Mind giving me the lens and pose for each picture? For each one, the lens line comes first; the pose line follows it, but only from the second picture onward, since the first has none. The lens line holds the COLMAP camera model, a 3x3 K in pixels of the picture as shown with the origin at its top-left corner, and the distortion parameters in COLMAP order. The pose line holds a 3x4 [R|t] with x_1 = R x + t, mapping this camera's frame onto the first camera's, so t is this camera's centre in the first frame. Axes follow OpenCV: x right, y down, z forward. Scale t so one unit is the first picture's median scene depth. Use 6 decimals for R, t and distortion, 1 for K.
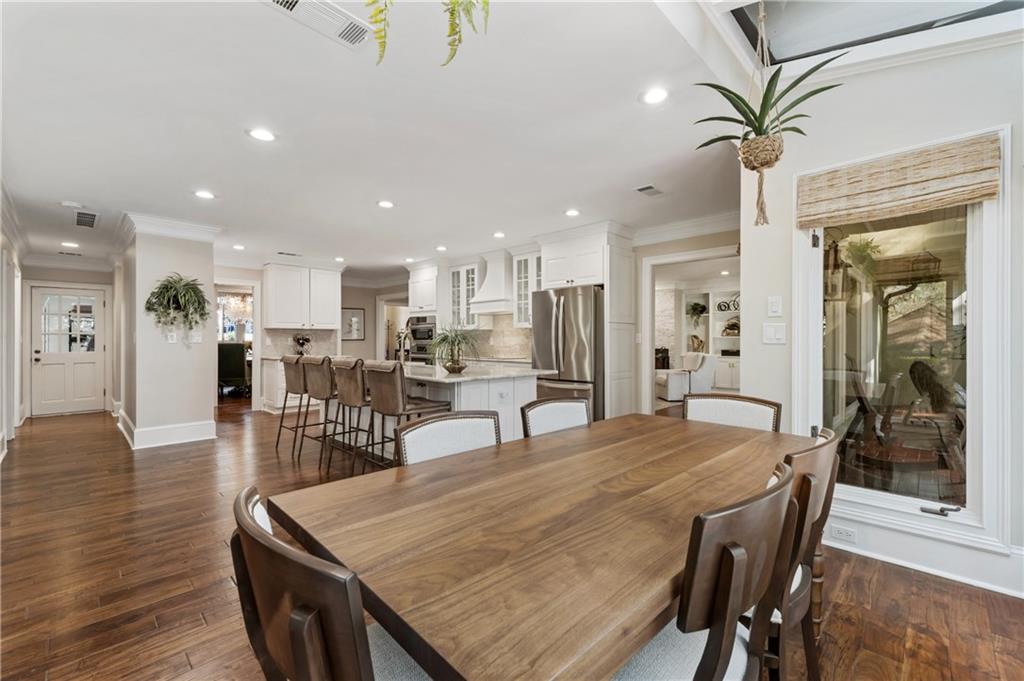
lens RADIAL K [[433.0, 0, 512.0], [0, 433.0, 340.5], [0, 0, 1]] dist [0.001658, 0.000253]
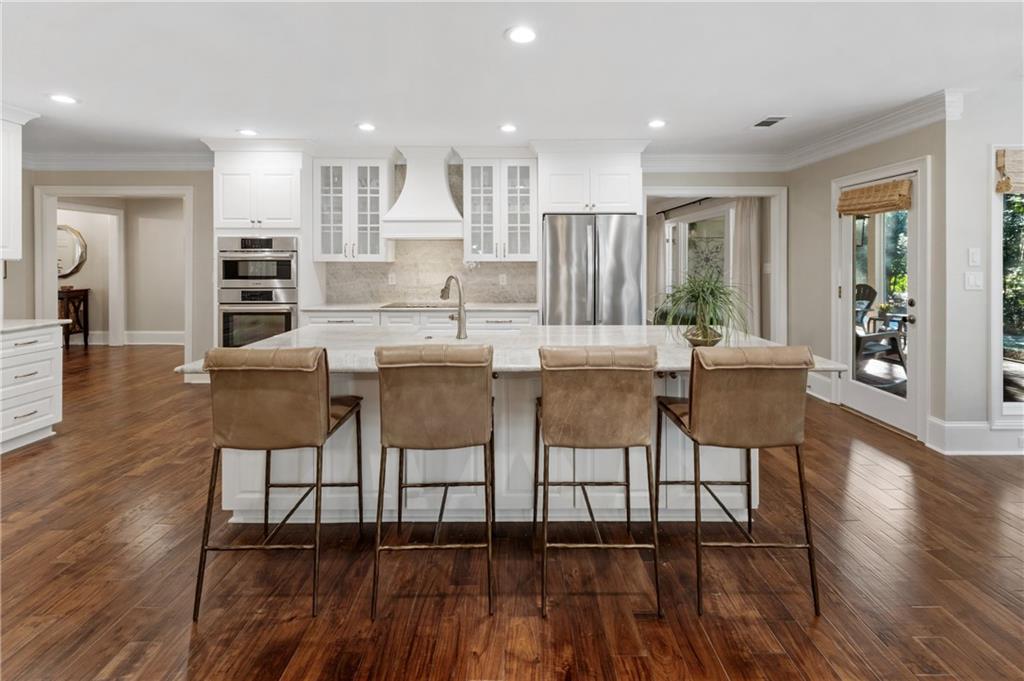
lens RADIAL K [[445.1, 0, 510.8], [0, 445.1, 260.2], [0, 0, 1]] dist [0.000235, 0.000104]
pose [[0.711248, -0.002107, 0.702938, -0.405919], [0.002143, 0.999997, 0.000829, -0.027877], [-0.702938, 0.000917, 0.711251, 0.389239]]
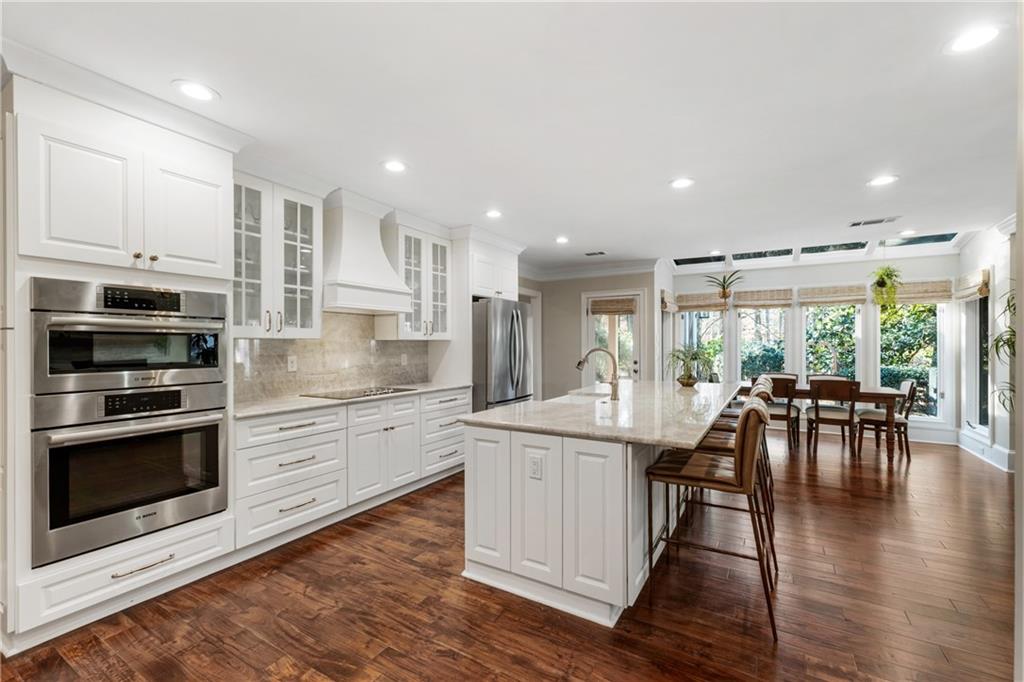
lens RADIAL K [[433.0, 0, 512.0], [0, 433.0, 341.0], [0, 0, 1]] dist [0.001658, 0.000253]
pose [[-0.238026, 0.008351, 0.971223, -0.581411], [0.004081, 0.999963, -0.007598, -0.018734], [-0.971250, 0.002155, -0.238051, 0.891404]]
